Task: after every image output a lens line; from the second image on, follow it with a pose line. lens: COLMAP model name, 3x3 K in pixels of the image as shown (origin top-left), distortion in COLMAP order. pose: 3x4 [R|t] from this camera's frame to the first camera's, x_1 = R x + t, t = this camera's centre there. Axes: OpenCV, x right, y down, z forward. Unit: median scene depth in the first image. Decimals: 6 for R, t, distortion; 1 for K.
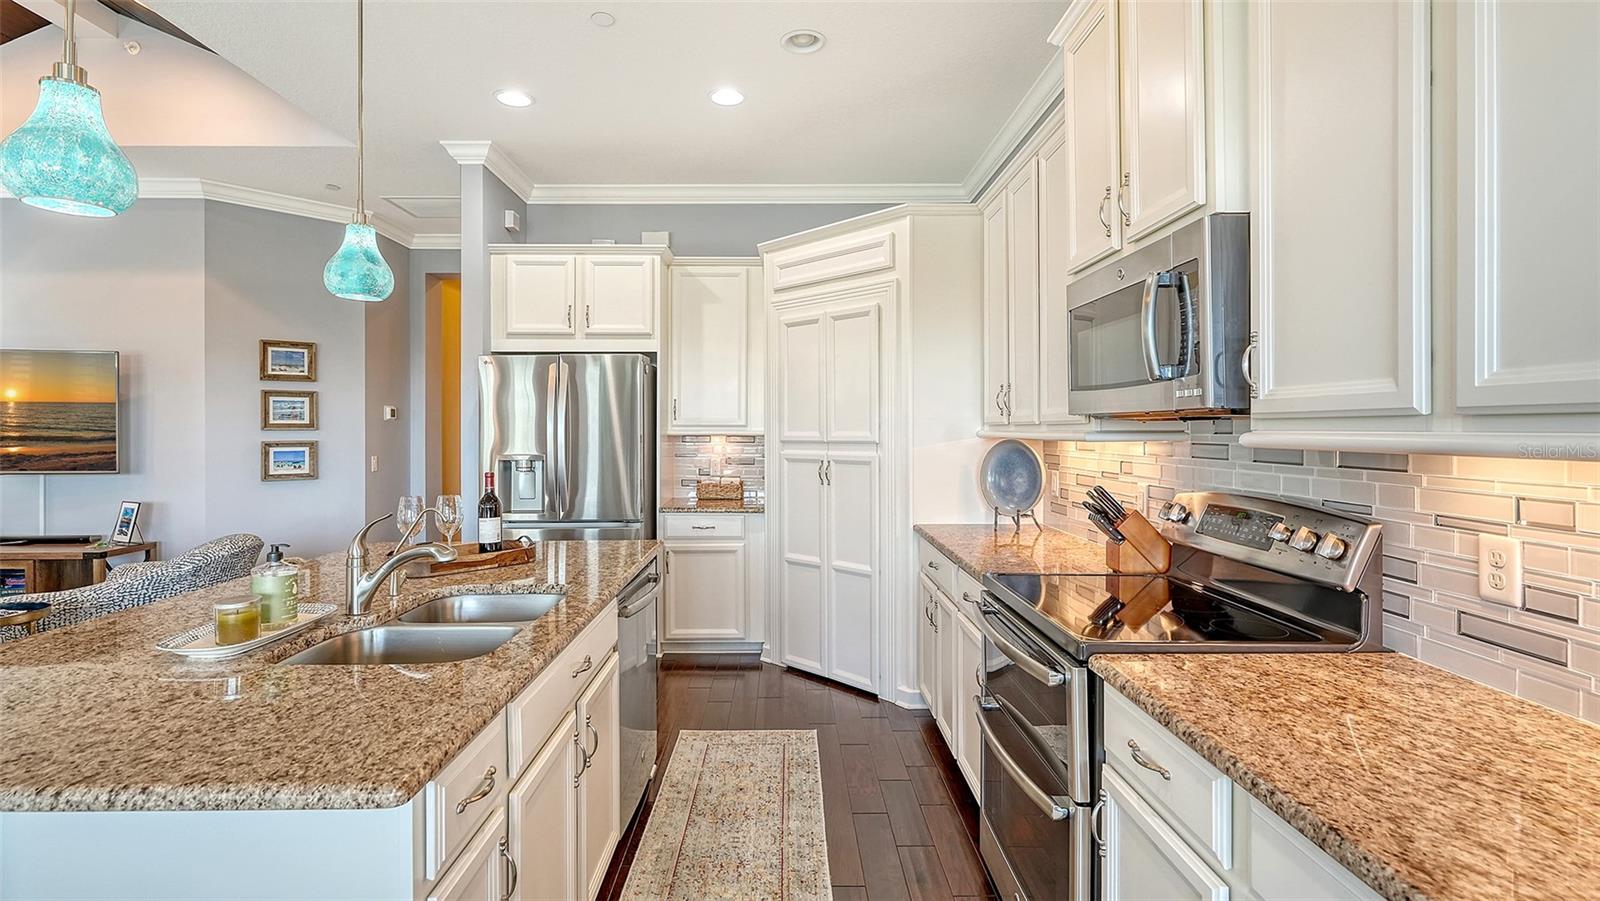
lens RADIAL K [[745.8, 0, 780.4], [0, 745.8, 428.3], [0, 0, 1]] dist [0.000291, -0.001466]
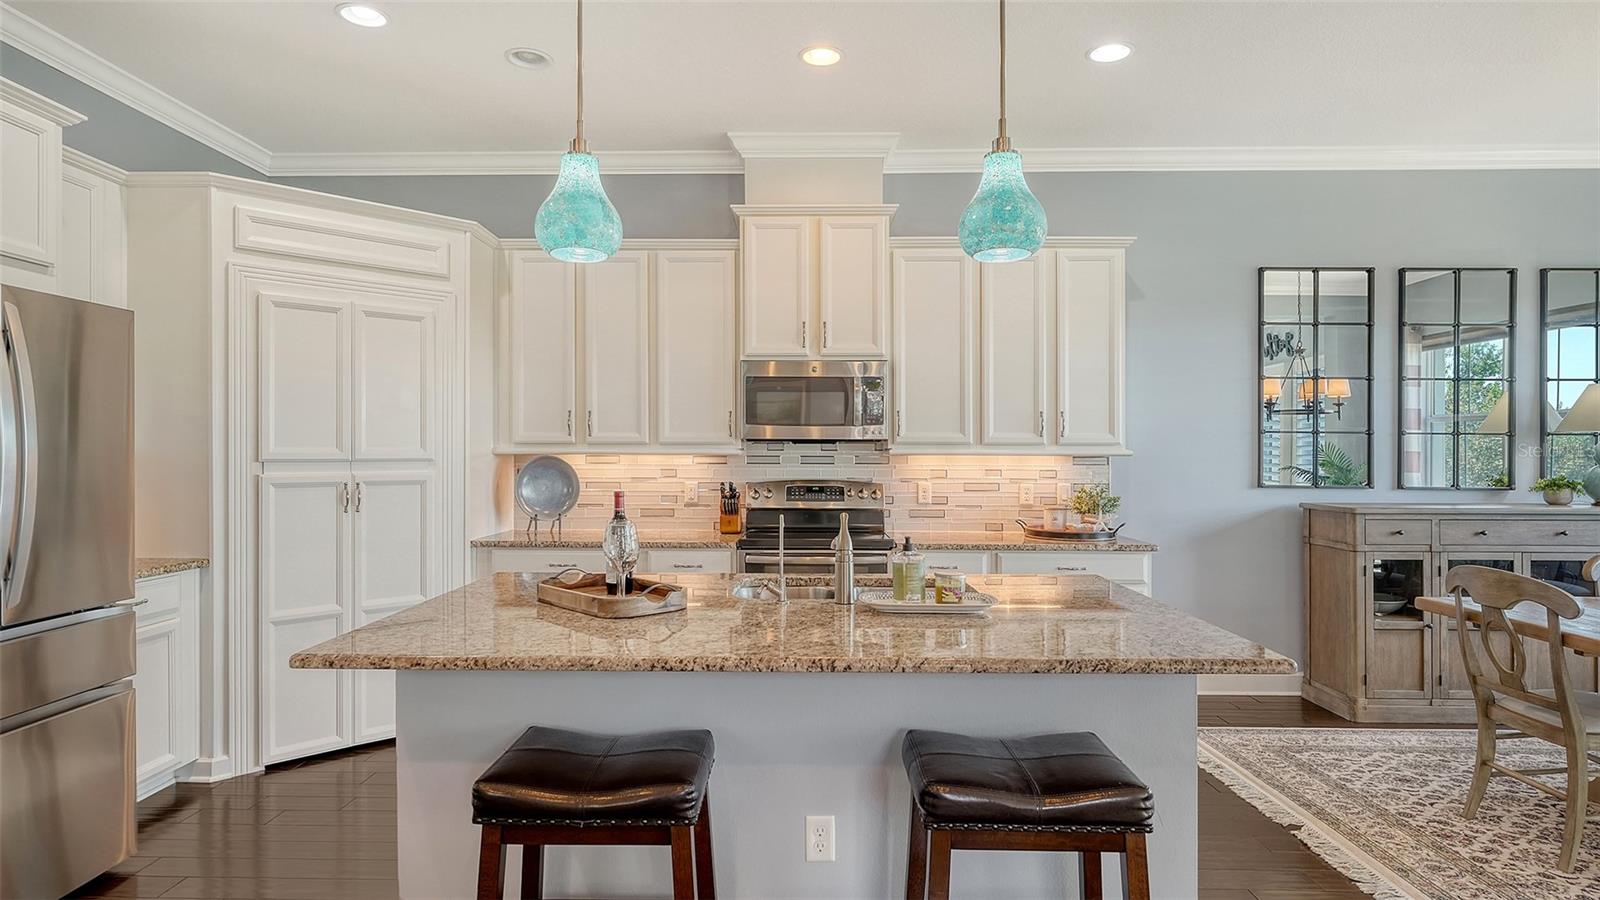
lens RADIAL K [[870.6, 0, 769.6], [0, 870.6, 448.4], [0, 0, 1]] dist [-0.005538, 0.004242]
pose [[0.018988, 0.006163, 0.999801, -0.821283], [-0.004682, 0.999971, -0.006075, 0.008038], [-0.999809, -0.004566, 0.019017, 0.480413]]
